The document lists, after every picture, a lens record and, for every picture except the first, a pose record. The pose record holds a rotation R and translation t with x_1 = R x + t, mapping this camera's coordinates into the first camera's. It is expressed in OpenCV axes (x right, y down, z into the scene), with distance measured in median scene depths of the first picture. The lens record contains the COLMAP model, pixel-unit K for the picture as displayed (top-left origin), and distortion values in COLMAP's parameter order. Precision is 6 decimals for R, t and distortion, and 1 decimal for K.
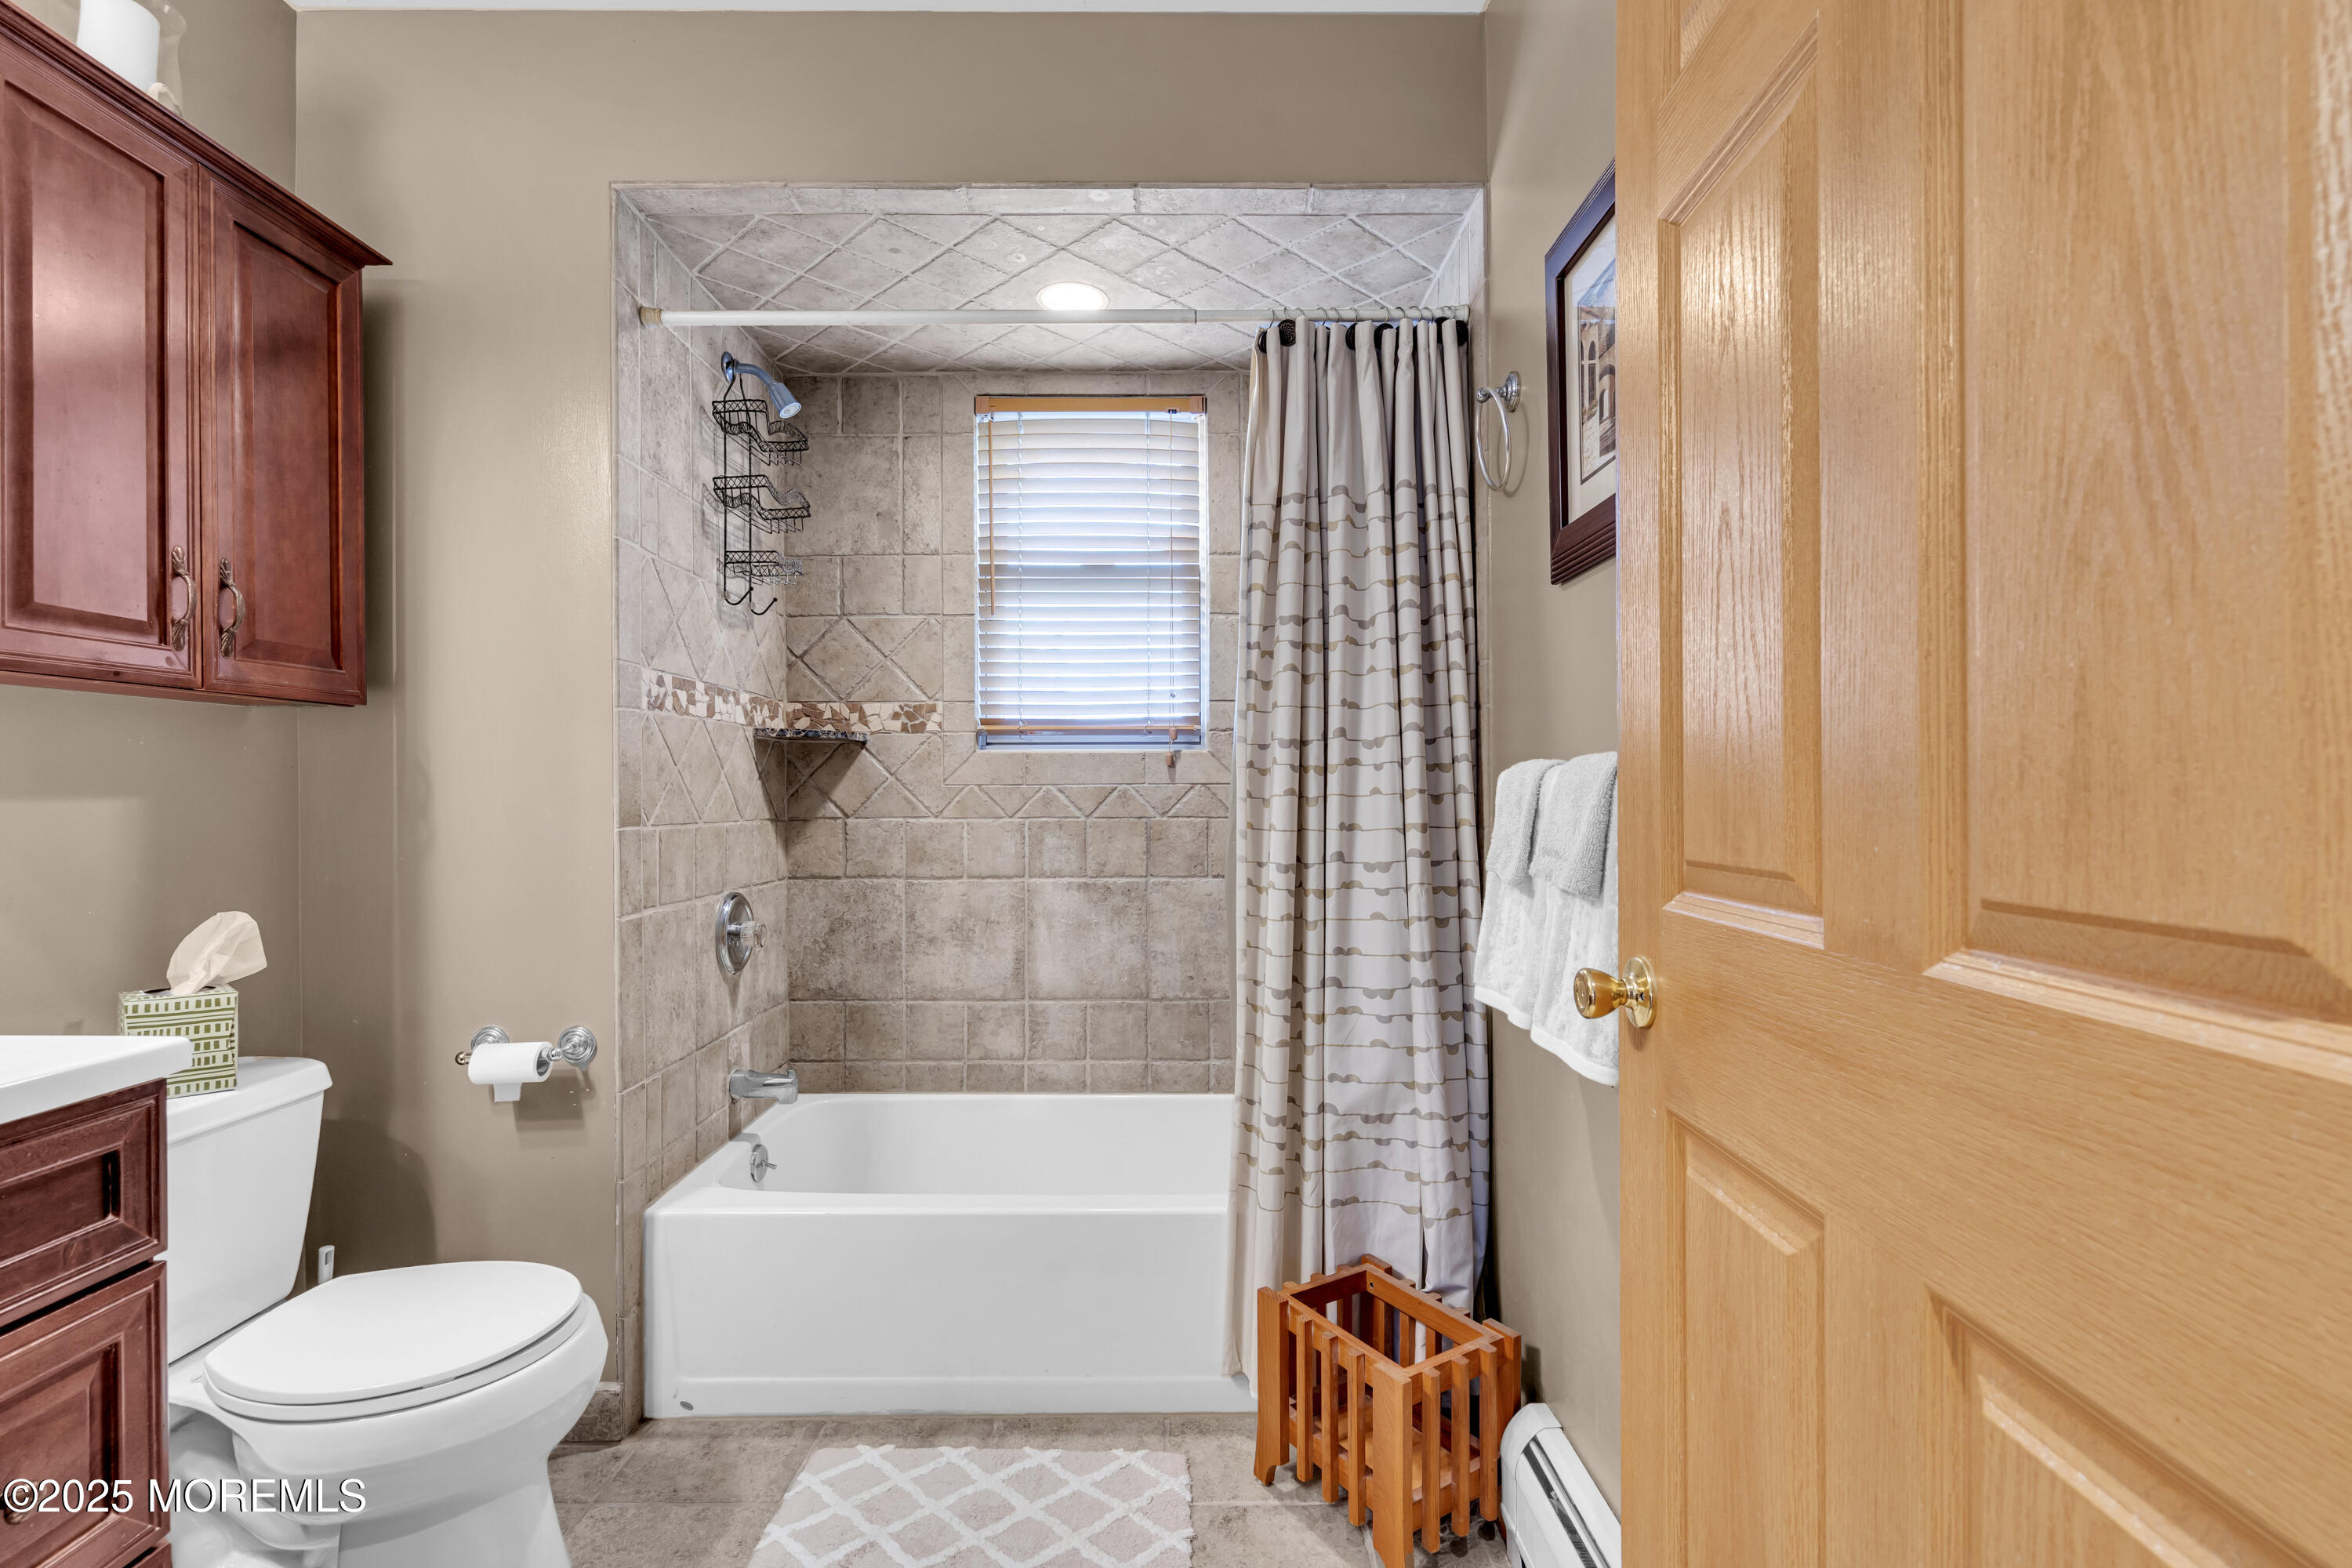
lens RADIAL K [[1066.3, 0, 1168.5], [0, 1066.3, 797.4], [0, 0, 1]] dist [-0.004663, 0.003723]
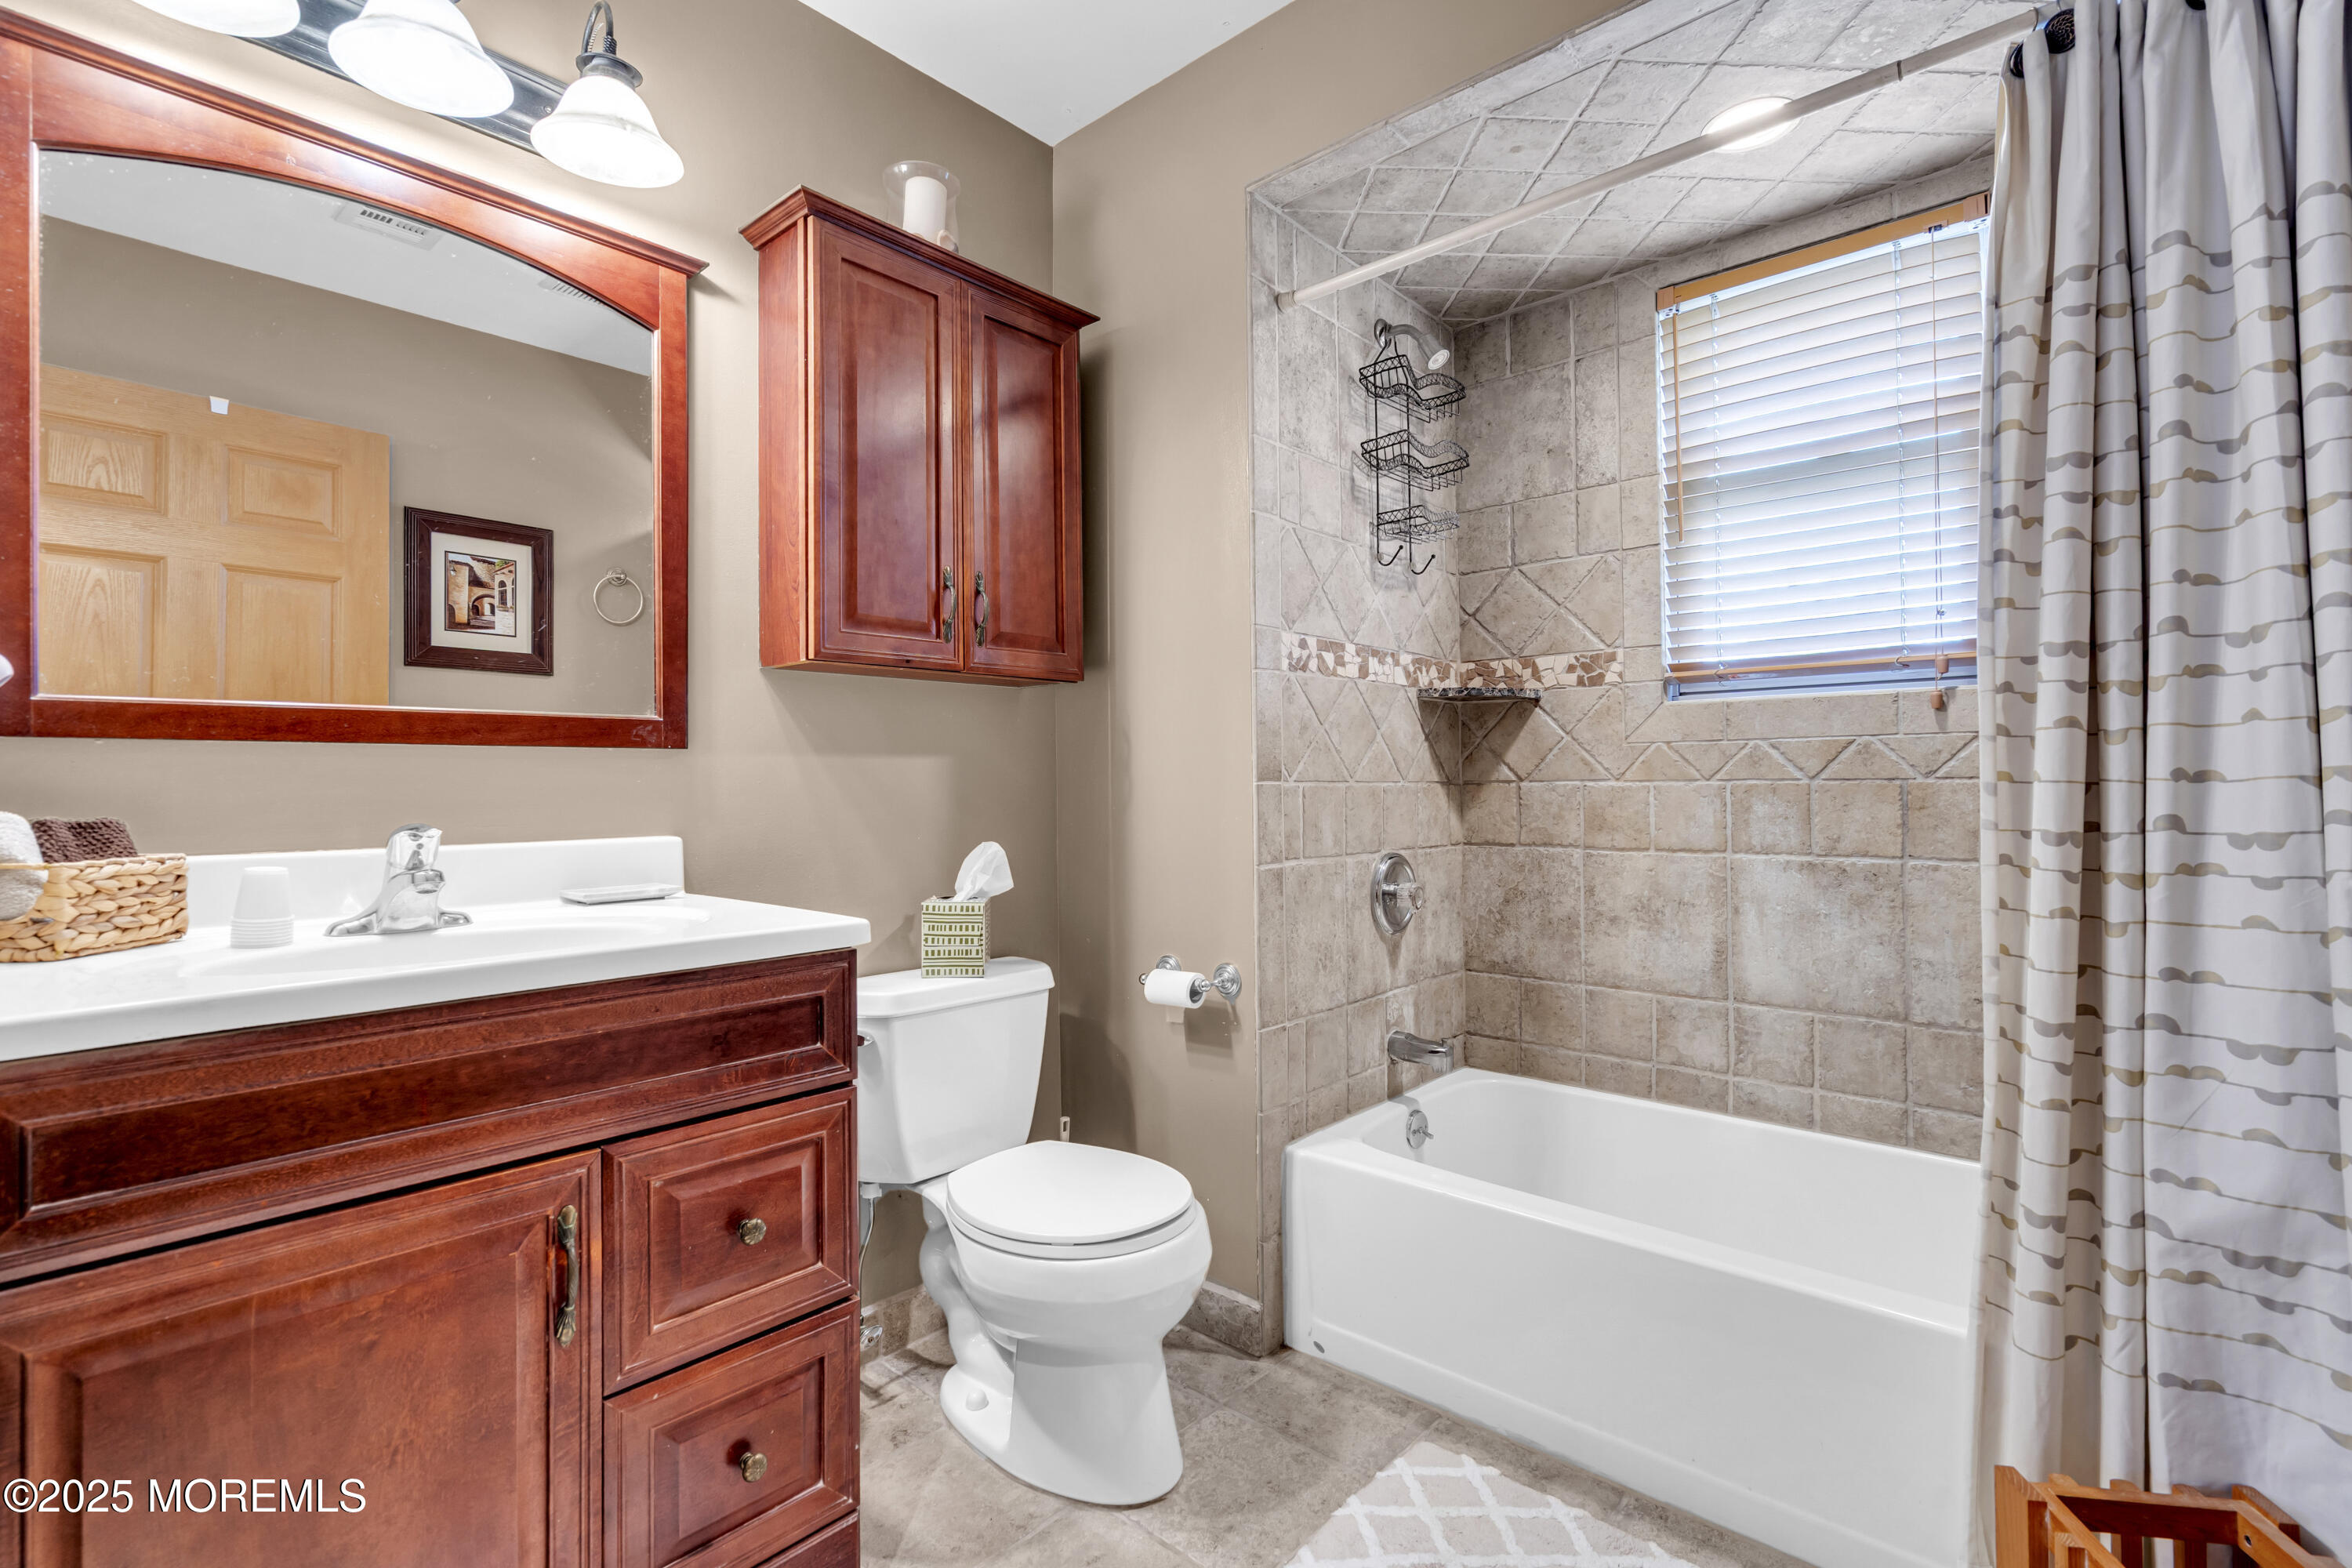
lens RADIAL K [[1066.3, 0, 1182.7], [0, 1066.3, 771.4], [0, 0, 1]] dist [-0.004663, 0.003723]
pose [[0.747720, -0.010374, -0.663933, 0.139074], [0.001544, 0.999902, -0.013885, 0.032702], [0.664012, 0.009357, 0.747663, 0.146309]]
